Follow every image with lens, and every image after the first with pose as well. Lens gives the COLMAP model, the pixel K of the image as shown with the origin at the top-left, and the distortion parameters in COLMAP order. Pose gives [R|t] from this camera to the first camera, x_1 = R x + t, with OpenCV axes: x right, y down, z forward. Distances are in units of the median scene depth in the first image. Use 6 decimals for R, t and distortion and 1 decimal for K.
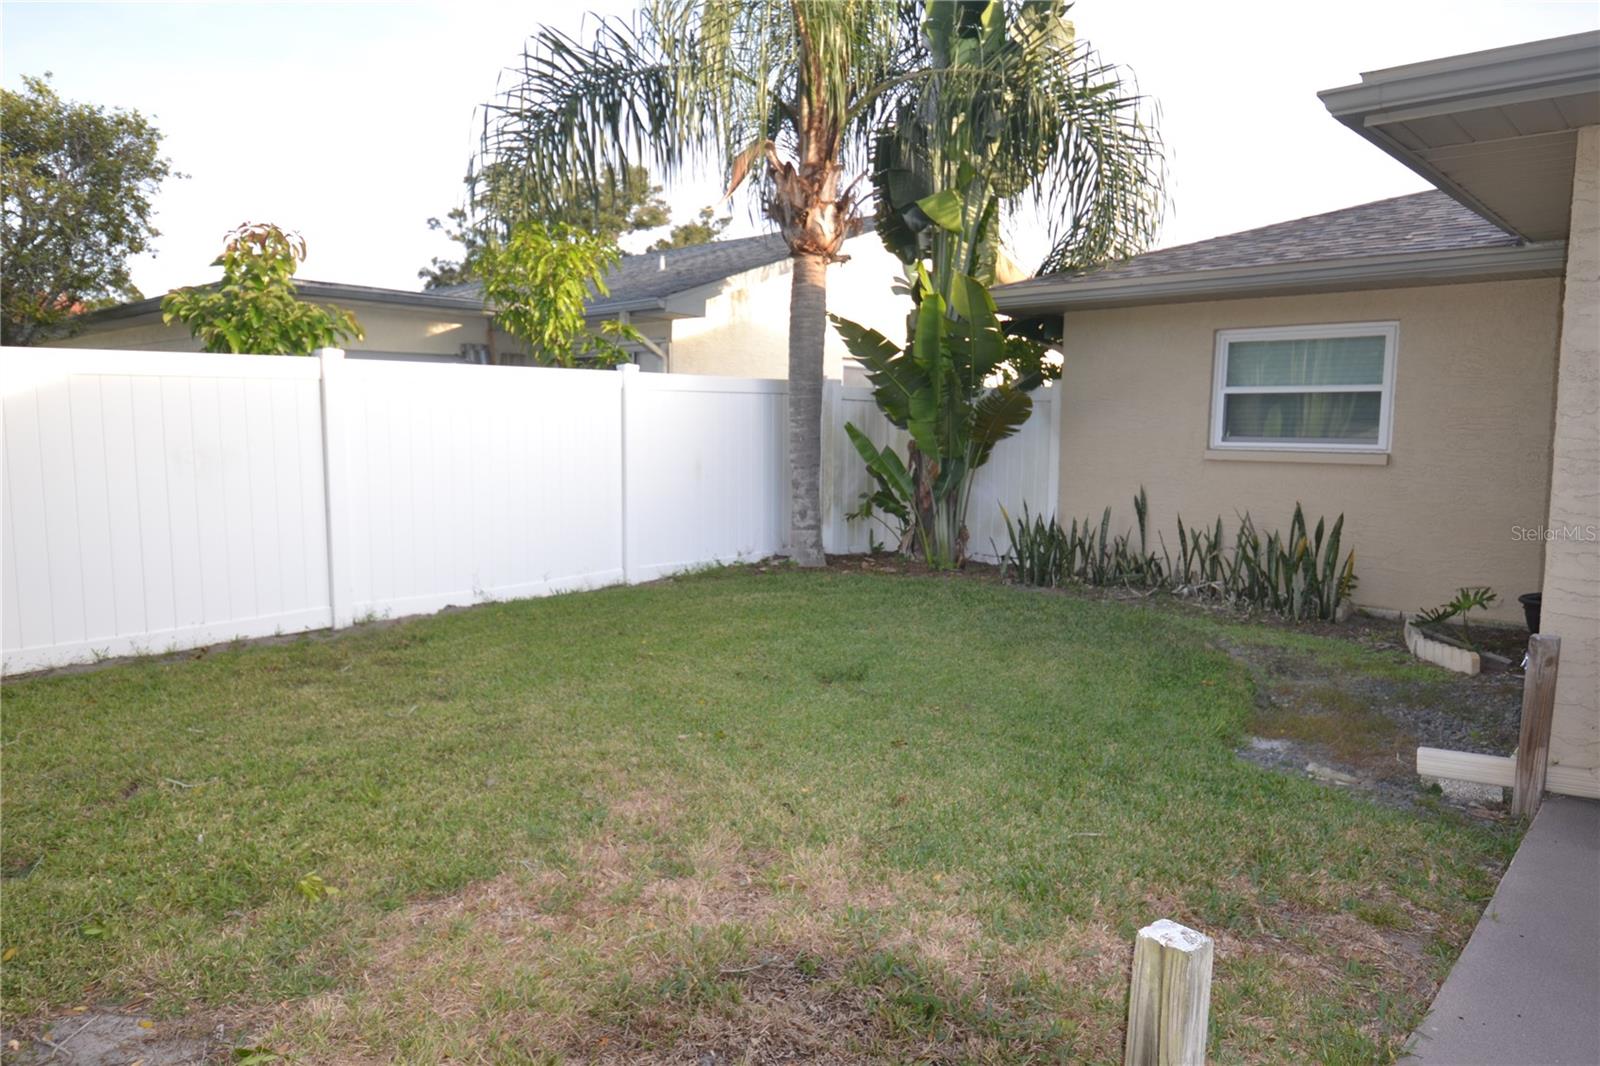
lens RADIAL K [[1027.9, 0, 800.3], [0, 1027.9, 532.2], [0, 0, 1]] dist [0.041246, -0.048654]
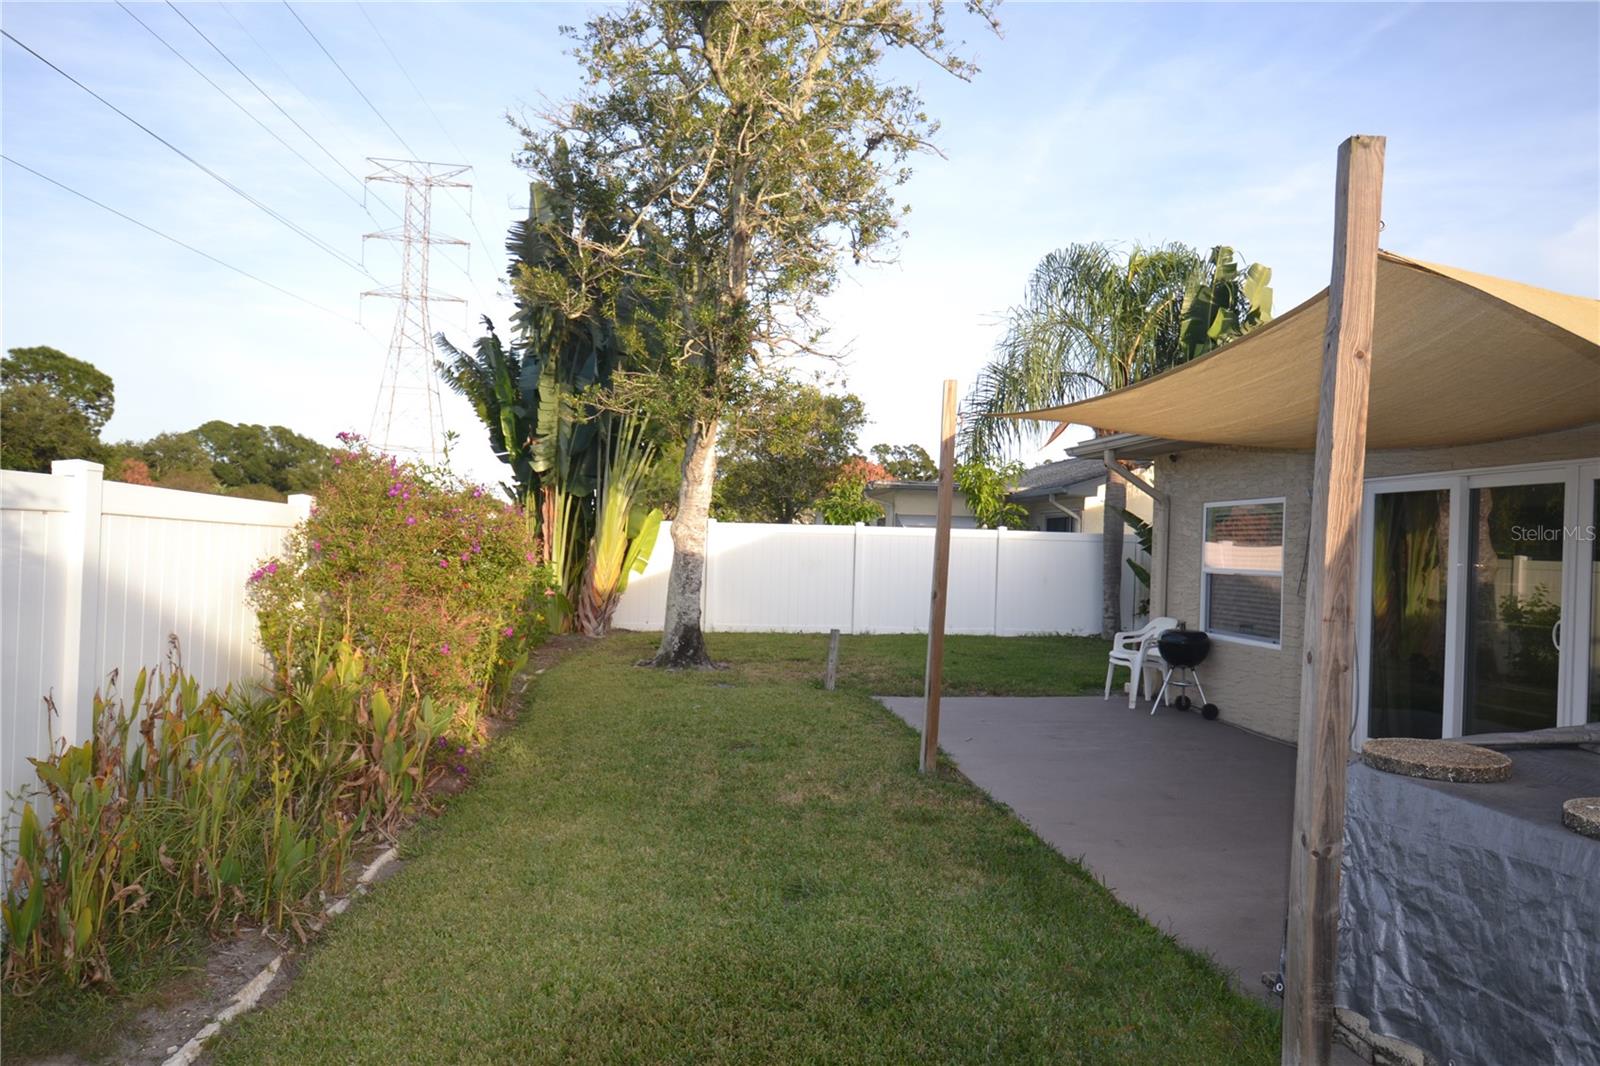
lens RADIAL K [[1027.9, 0, 803.1], [0, 1027.9, 534.3], [0, 0, 1]] dist [0.041246, -0.048654]
pose [[0.775651, 0.007925, -0.631112, 0.720252], [-0.094321, 0.990148, -0.103488, 0.087425], [0.624075, 0.139798, 0.768757, -0.710129]]
